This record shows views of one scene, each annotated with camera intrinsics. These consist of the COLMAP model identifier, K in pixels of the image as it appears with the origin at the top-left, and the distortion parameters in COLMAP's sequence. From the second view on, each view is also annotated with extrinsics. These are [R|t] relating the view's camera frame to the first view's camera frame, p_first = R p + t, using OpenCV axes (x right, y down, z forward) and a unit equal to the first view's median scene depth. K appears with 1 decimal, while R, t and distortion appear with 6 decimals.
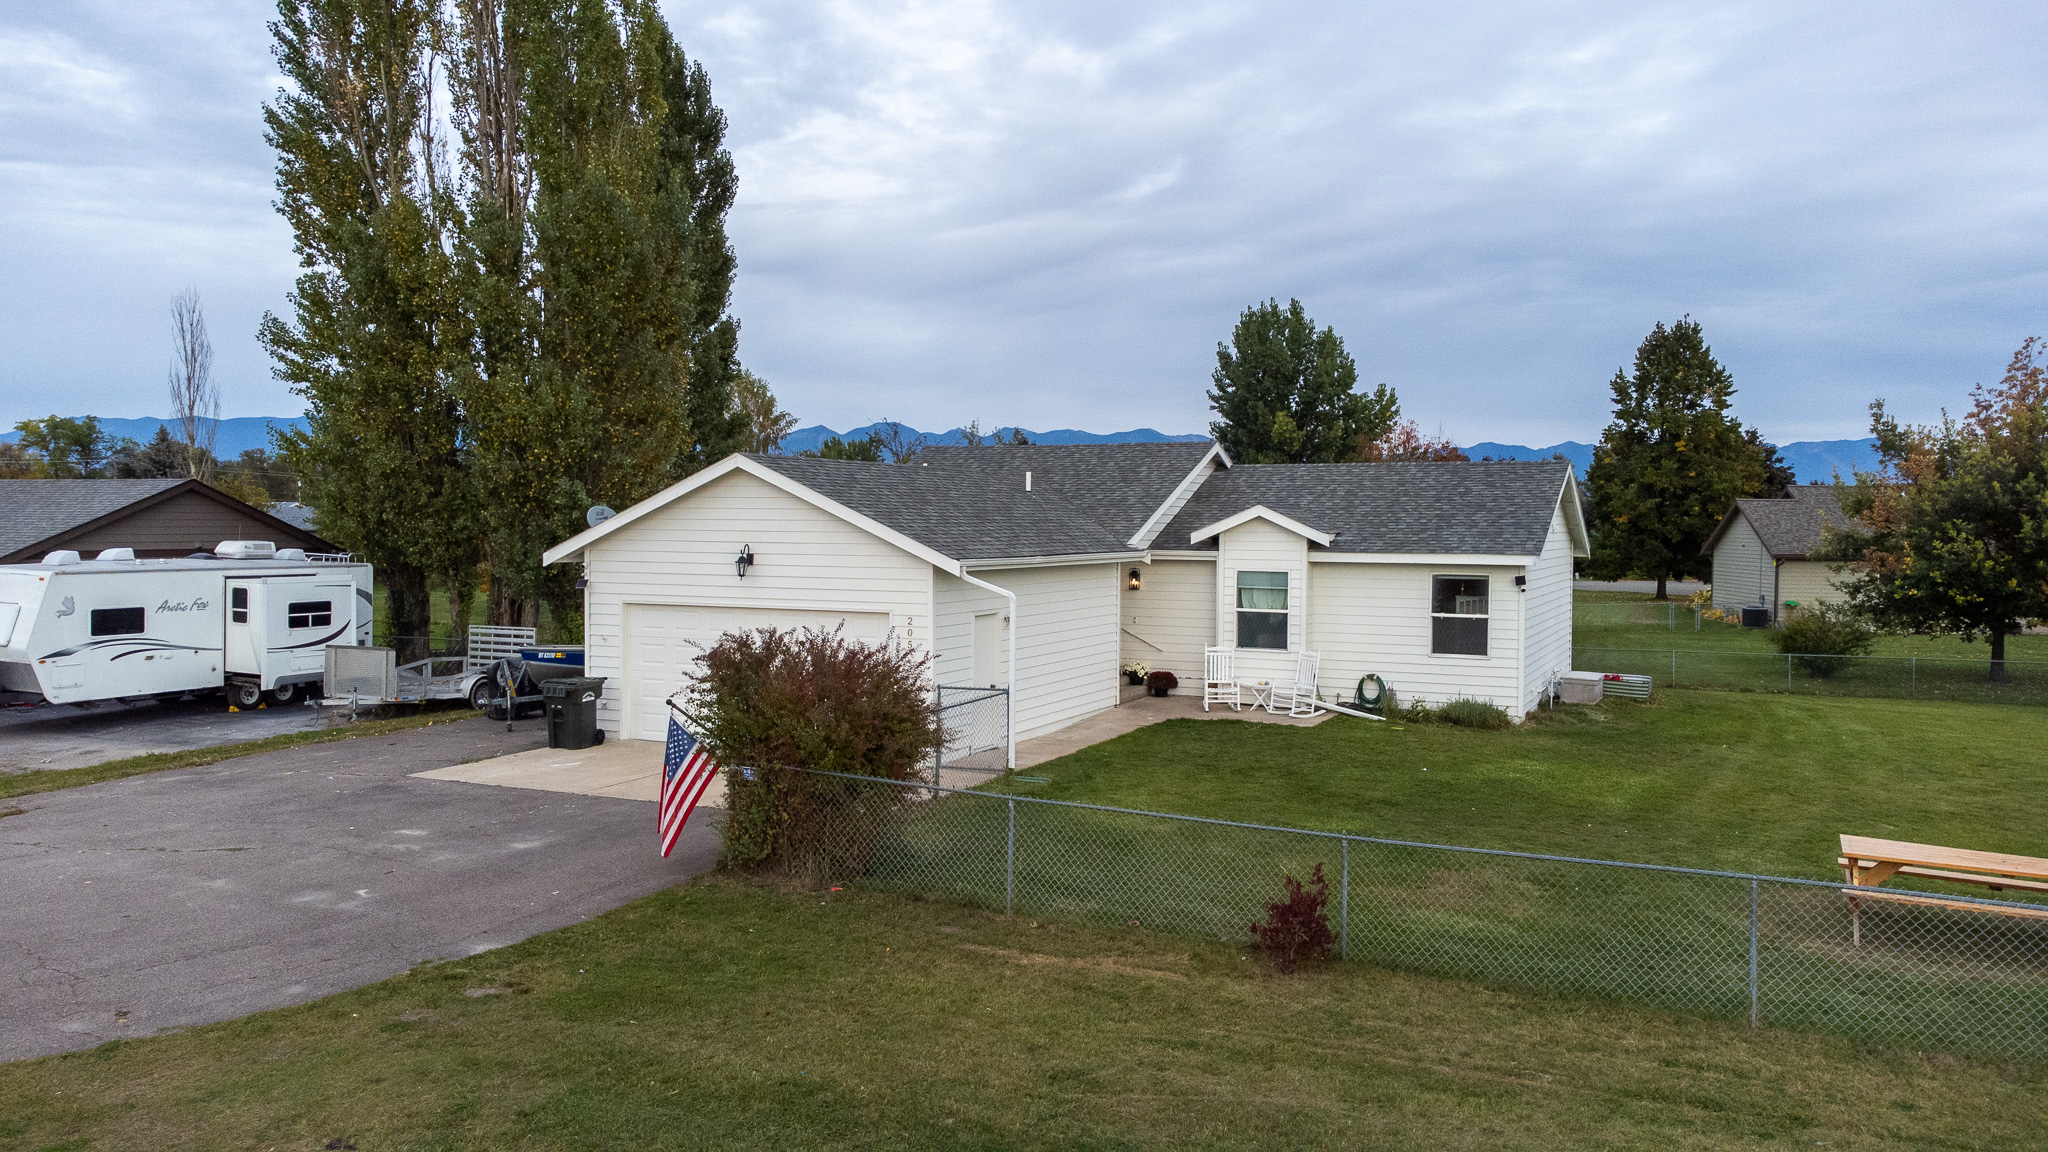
lens RADIAL K [[1518.7, 0, 1024.0], [0, 1518.7, 576.0], [0, 0, 1]] dist [0.049793, 0.002674]
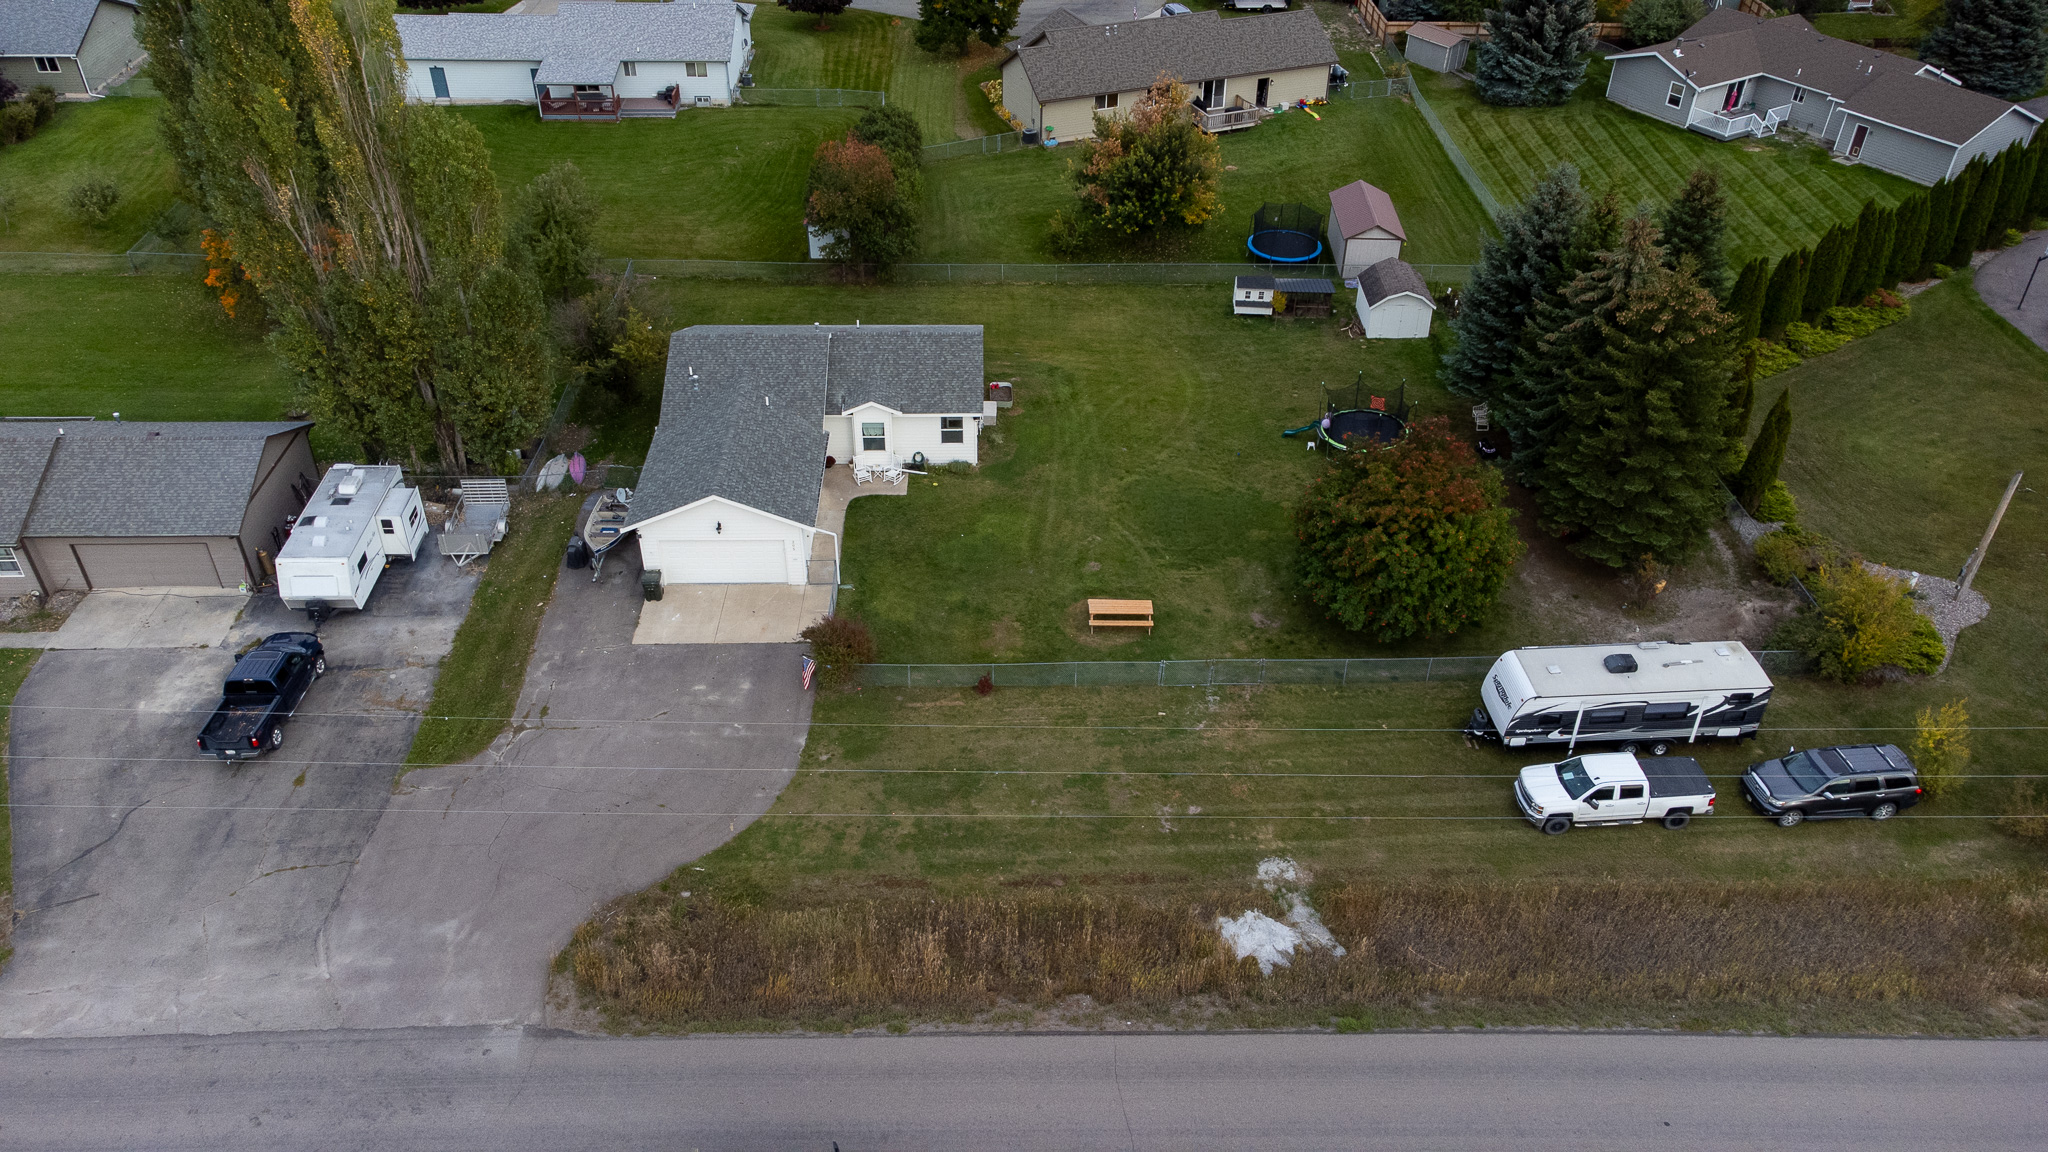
lens RADIAL K [[1518.7, 0, 1024.0], [0, 1518.7, 576.0], [0, 0, 1]] dist [0.049793, 0.002674]
pose [[0.891026, -0.265882, 0.367939, -0.580375], [0.016695, 0.829169, 0.558749, -1.151319], [-0.453645, -0.491717, 0.743250, -1.001638]]
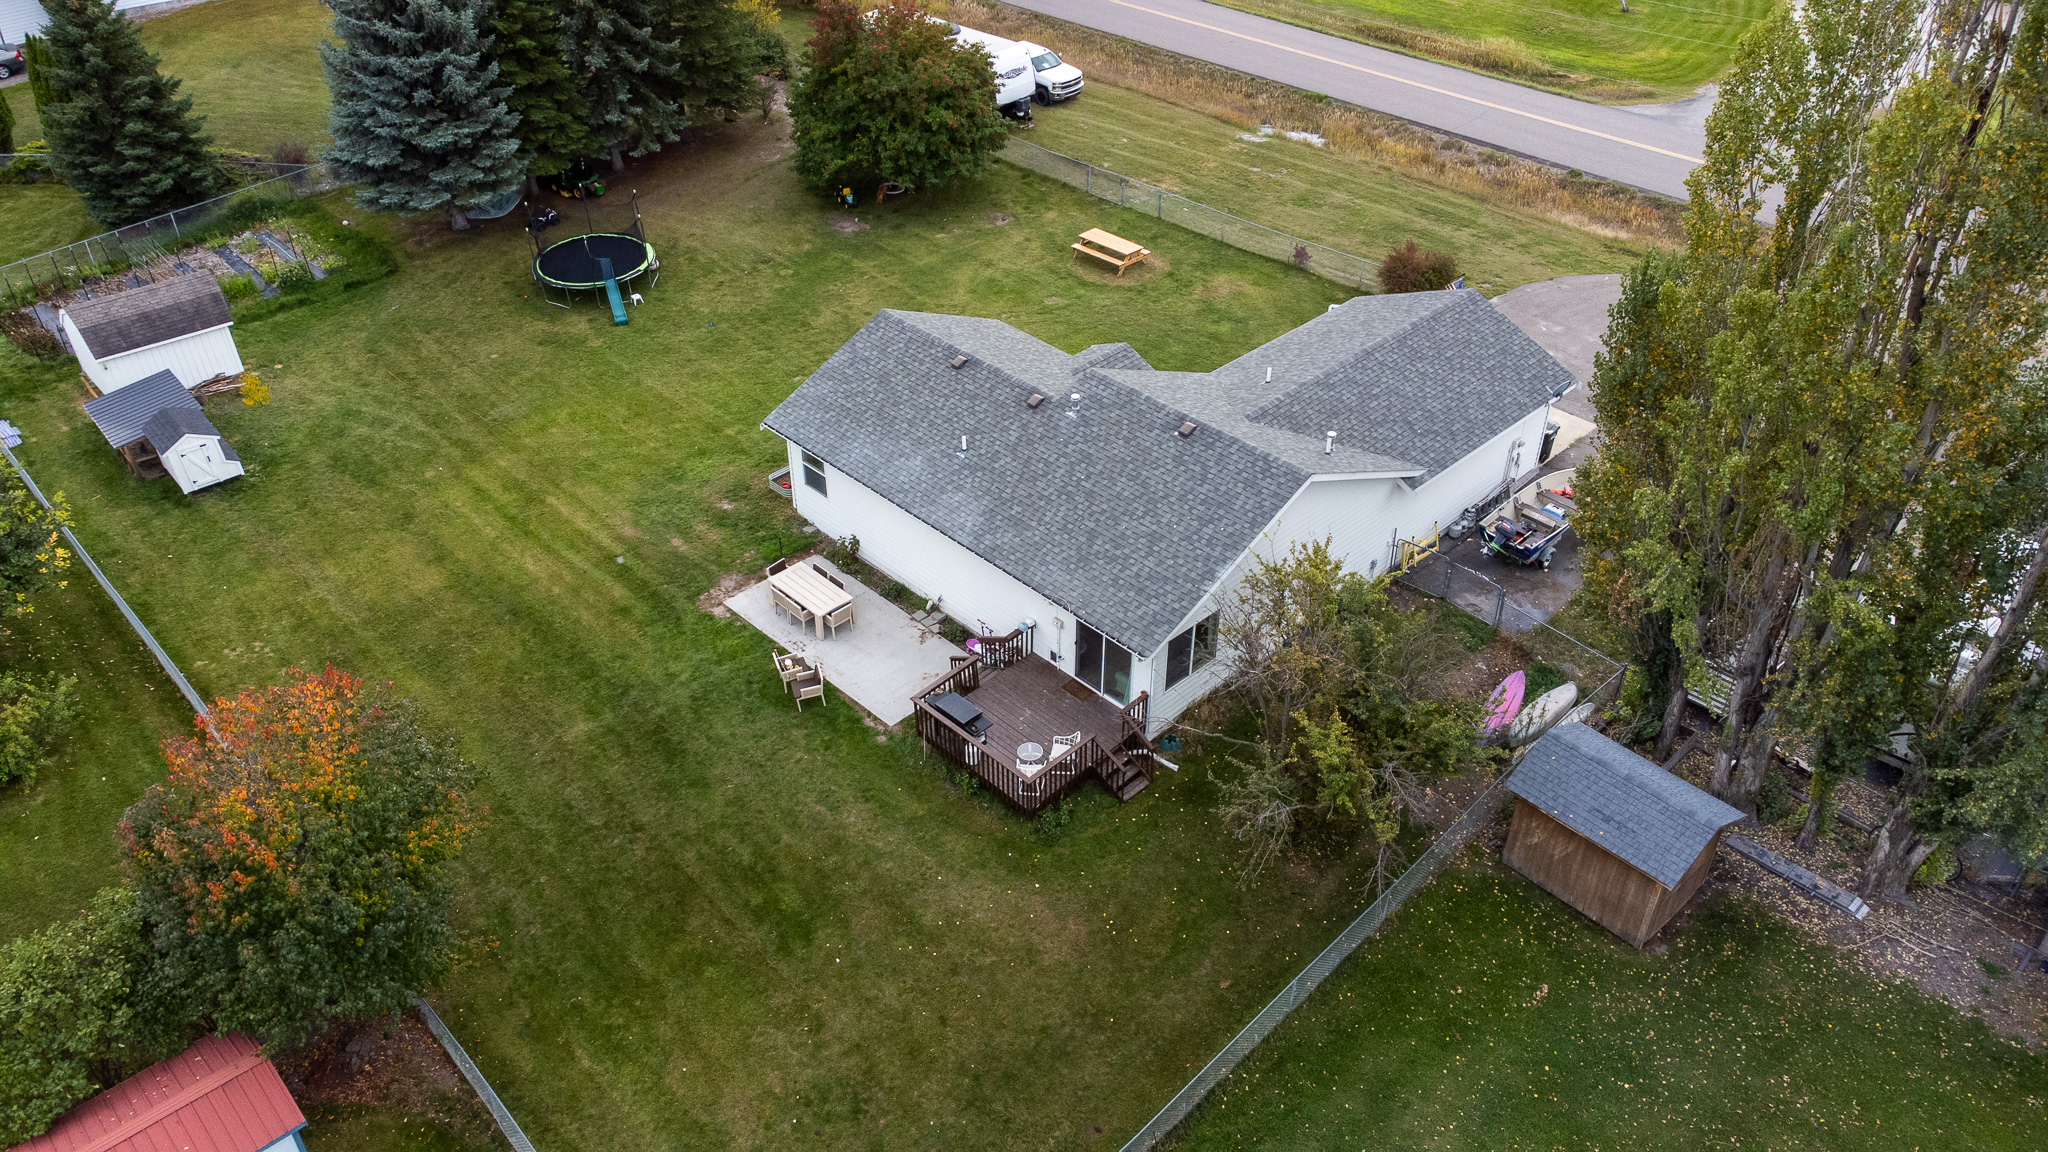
lens RADIAL K [[1518.7, 0, 1024.0], [0, 1518.7, 576.0], [0, 0, 1]] dist [0.049793, 0.002674]
pose [[-0.937303, -0.206151, 0.281007, -0.223369], [0.013890, 0.783560, 0.621160, -0.811378], [-0.348239, 0.586119, -0.731570, 2.305322]]
